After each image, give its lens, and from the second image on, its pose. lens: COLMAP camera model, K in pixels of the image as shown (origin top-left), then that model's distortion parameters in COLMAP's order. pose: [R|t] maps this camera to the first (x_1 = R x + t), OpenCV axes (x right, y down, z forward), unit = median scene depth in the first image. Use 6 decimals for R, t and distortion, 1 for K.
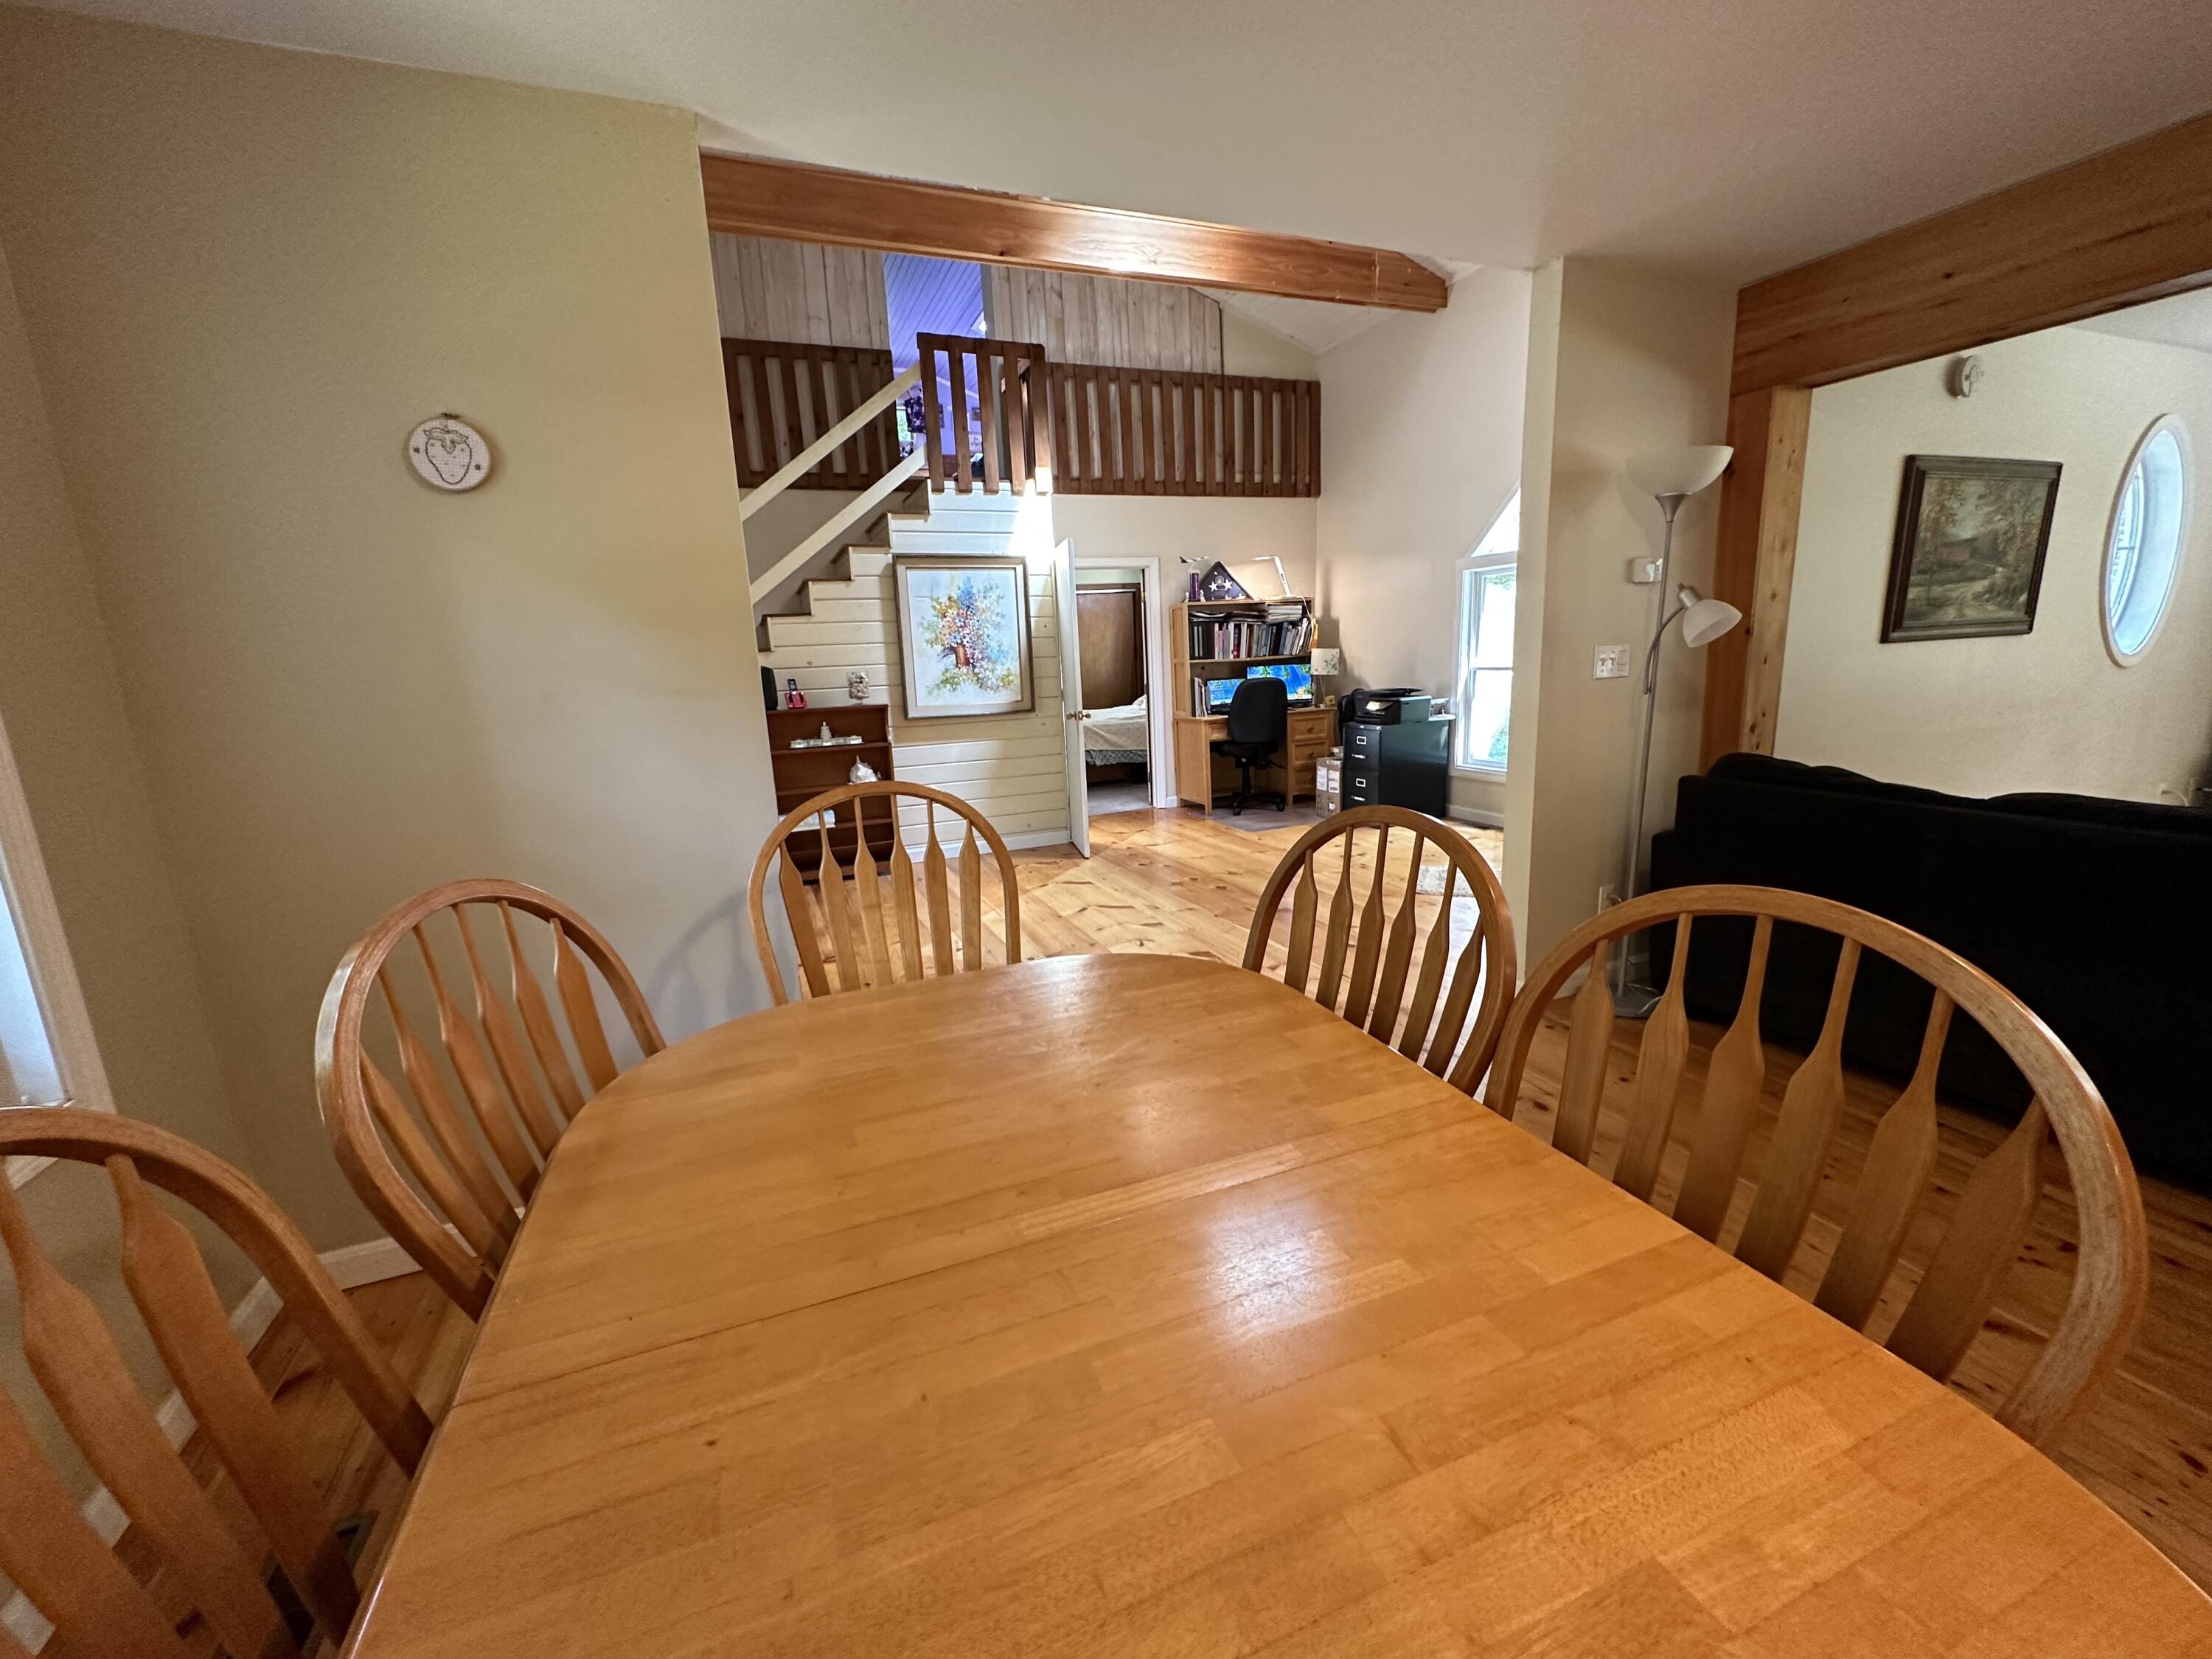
lens RADIAL K [[888.2, 0, 1106.0], [0, 888.2, 829.5], [0, 0, 1]] dist [-0.009765, -0.000377]
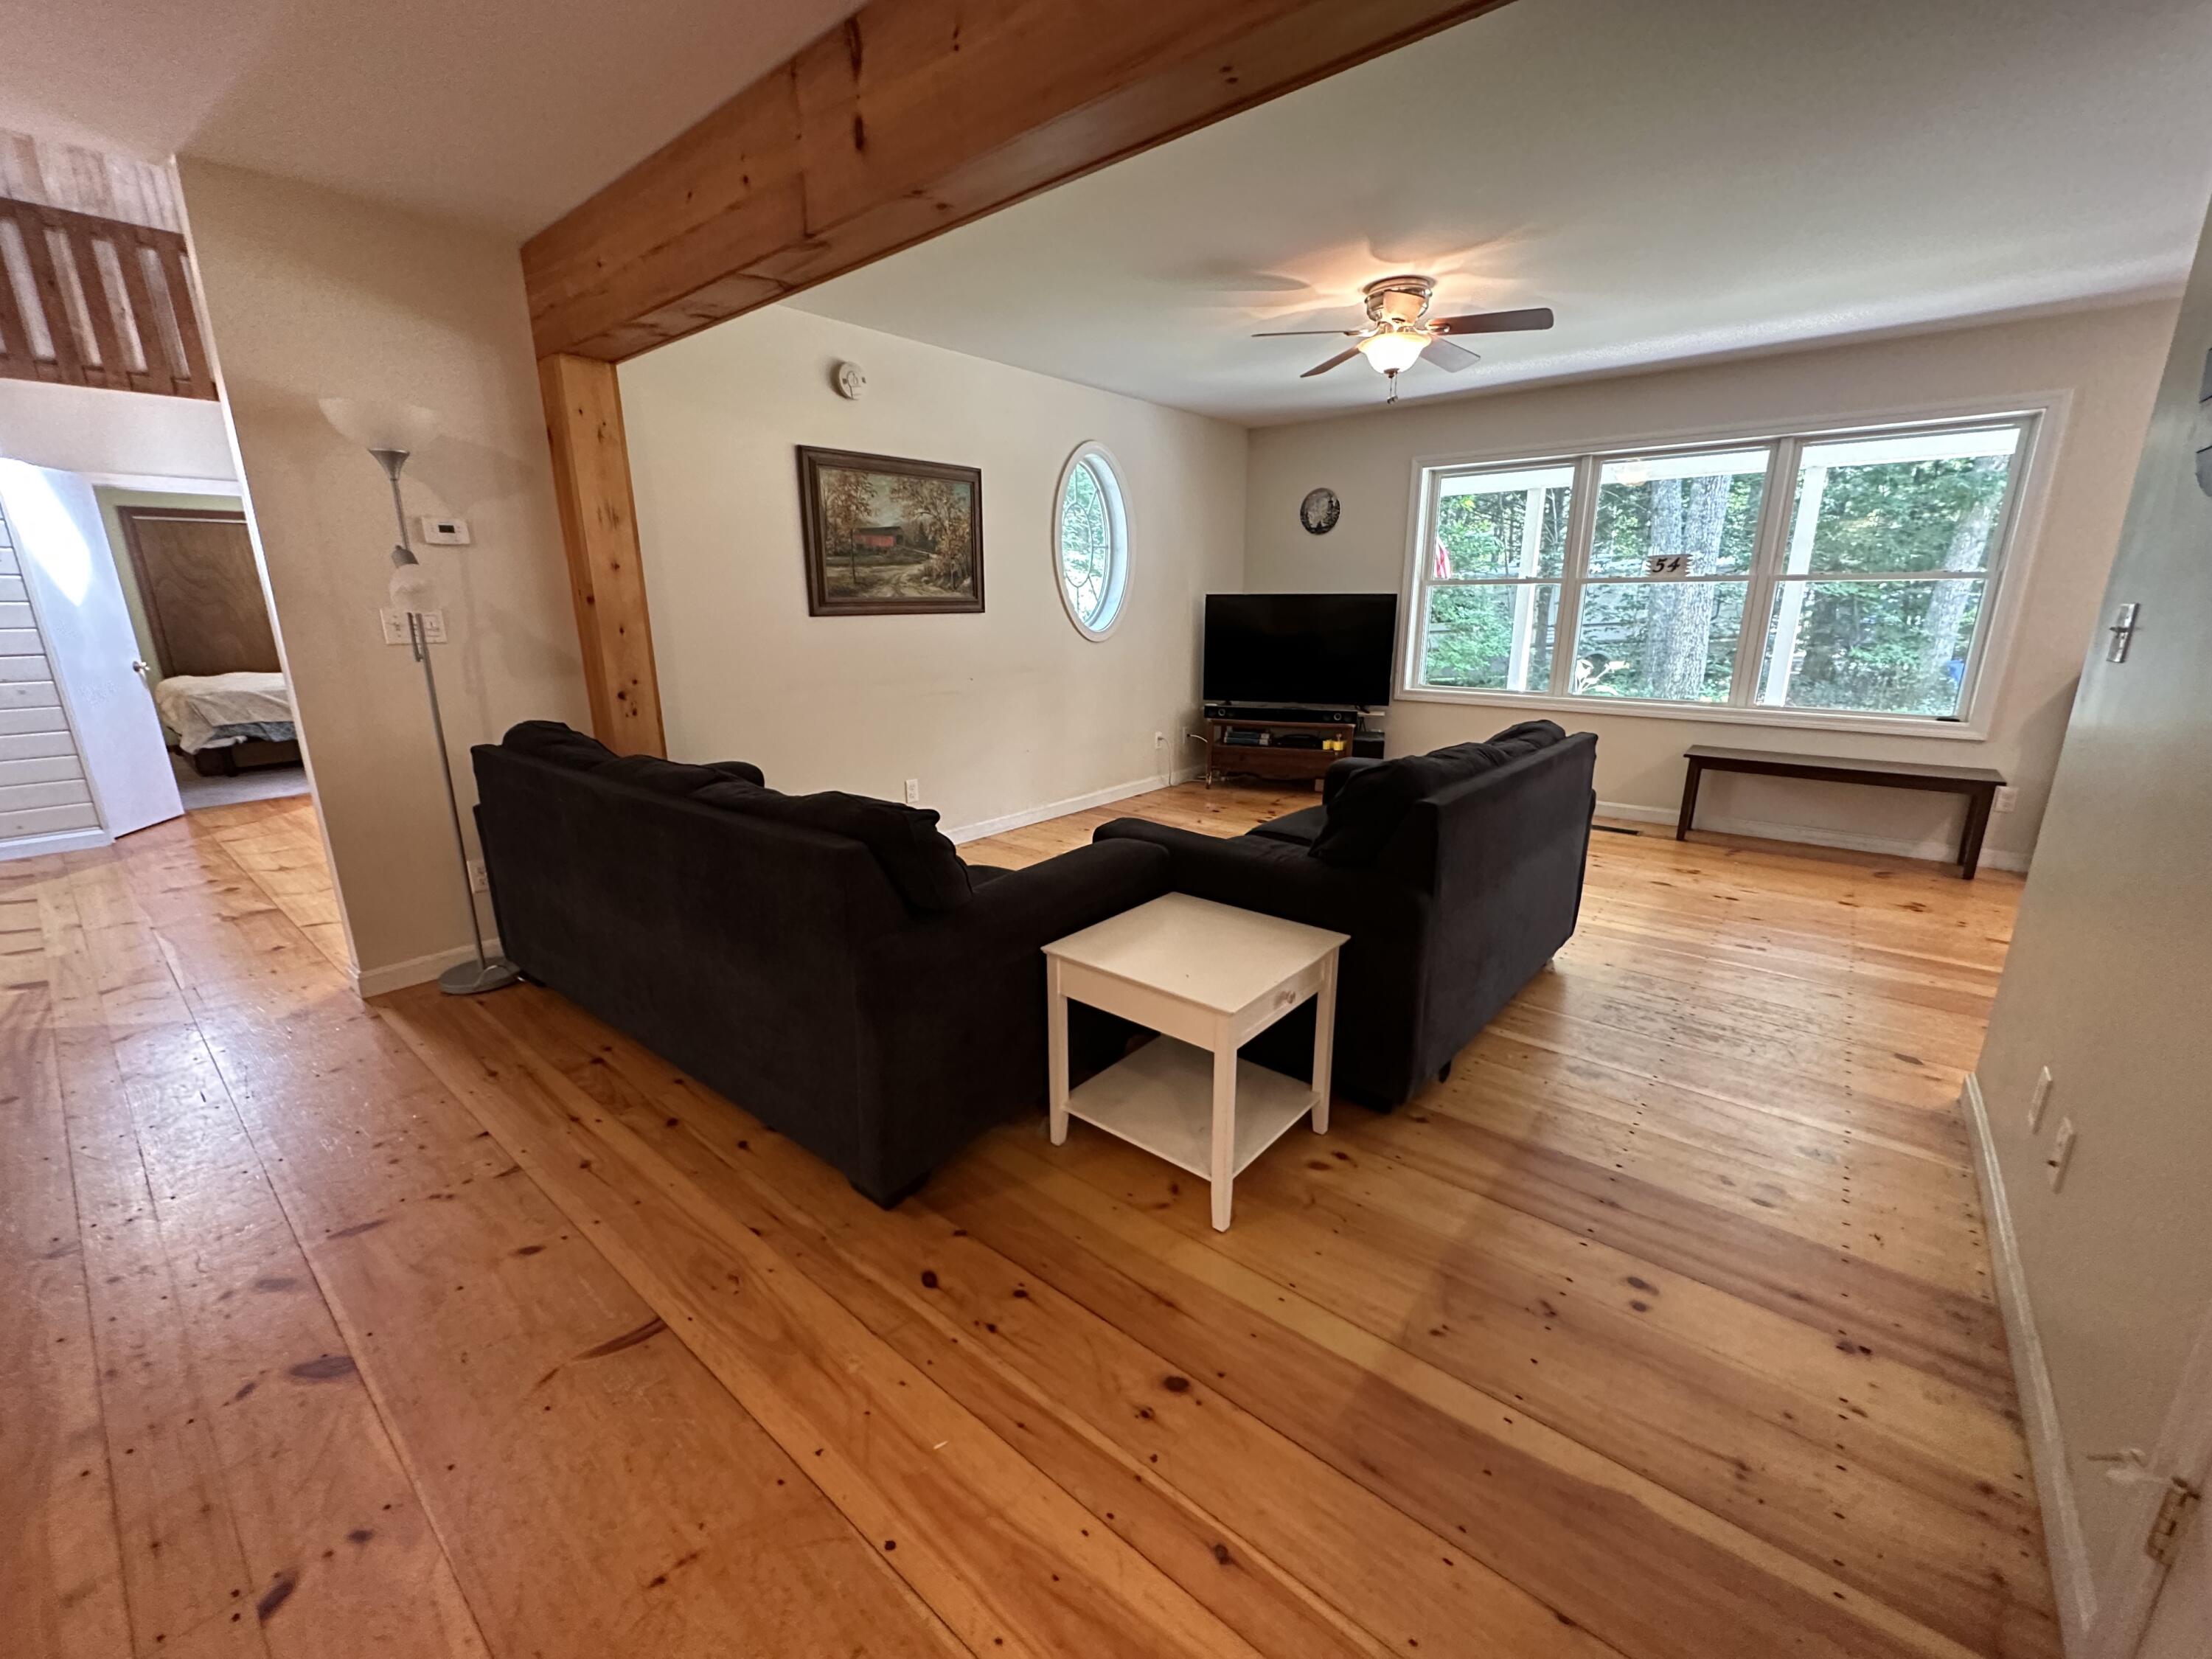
lens RADIAL K [[866.8, 0, 1106.0], [0, 866.8, 829.5], [0, 0, 1]] dist [0.000776, -0.000192]
pose [[0.881797, -0.081181, 0.464590, 0.628096], [0.058090, 0.996269, 0.063831, 0.008166], [-0.468039, -0.029298, 0.883222, -0.141127]]
